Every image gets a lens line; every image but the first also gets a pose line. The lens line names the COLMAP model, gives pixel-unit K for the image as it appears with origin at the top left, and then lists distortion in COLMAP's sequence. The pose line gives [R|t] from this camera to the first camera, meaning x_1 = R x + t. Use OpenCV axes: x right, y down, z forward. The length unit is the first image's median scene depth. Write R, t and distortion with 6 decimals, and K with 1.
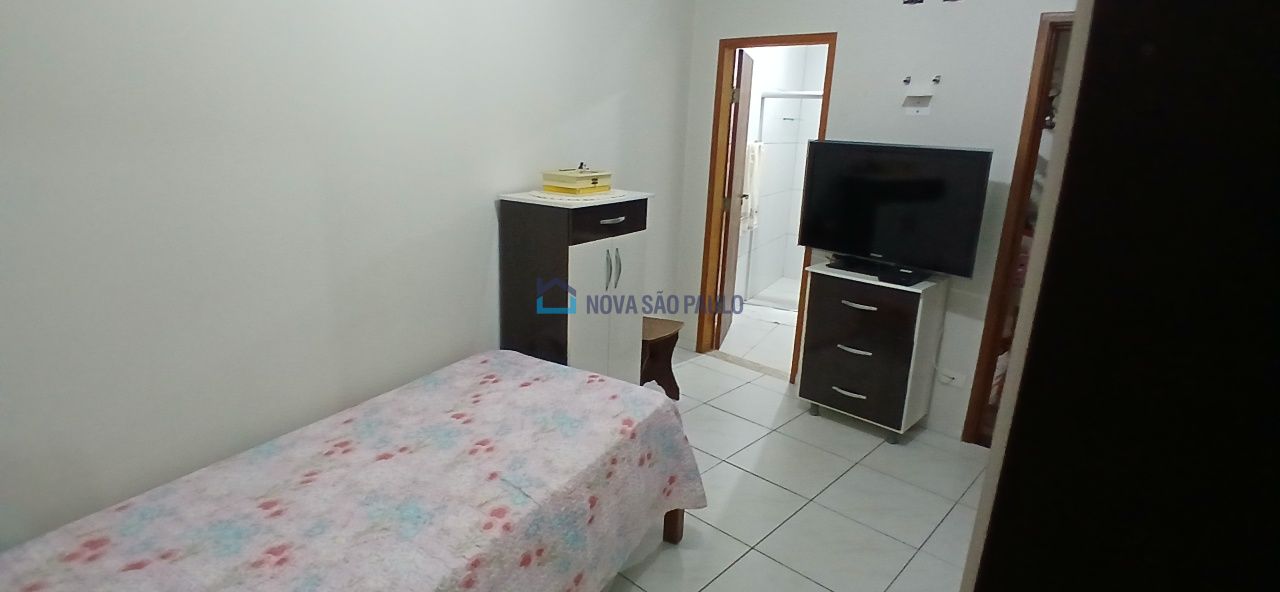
lens RADIAL K [[641.7, 0, 640.0], [0, 641.7, 296.0], [0, 0, 1]] dist [0.000147, -0.000219]
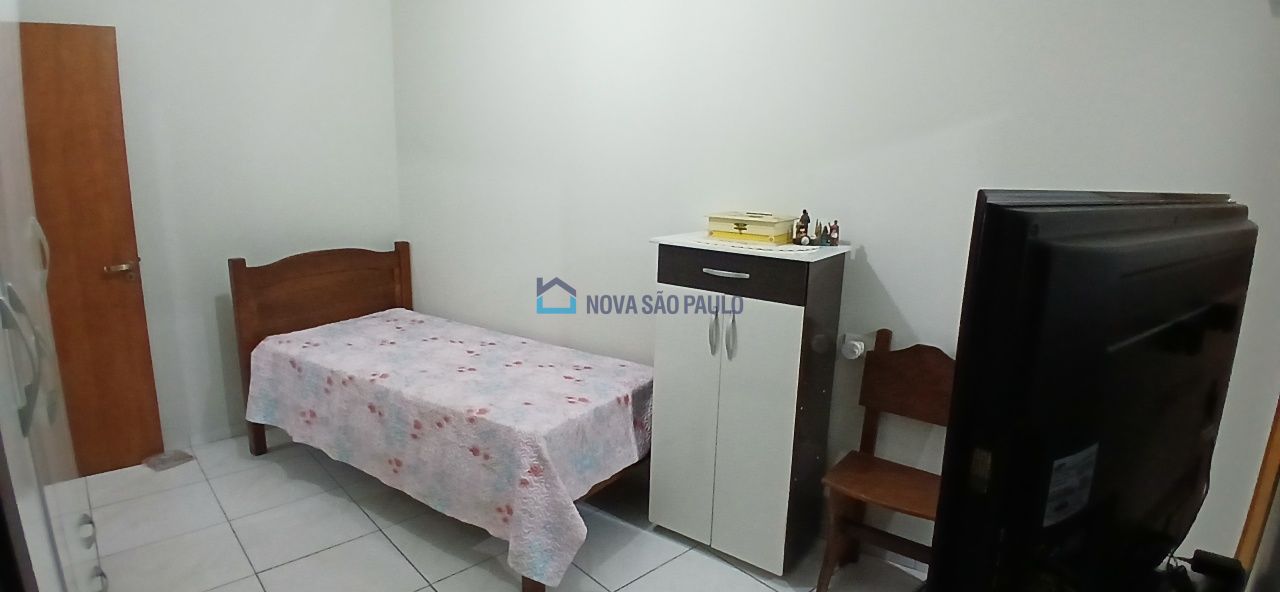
lens RADIAL K [[641.7, 0, 640.0], [0, 641.7, 296.0], [0, 0, 1]] dist [0.000147, -0.000219]
pose [[-0.078853, 0.163941, -0.983313, 1.105751], [-0.289481, 0.940116, 0.179953, -0.294470], [0.953930, 0.298841, -0.026673, 1.323776]]
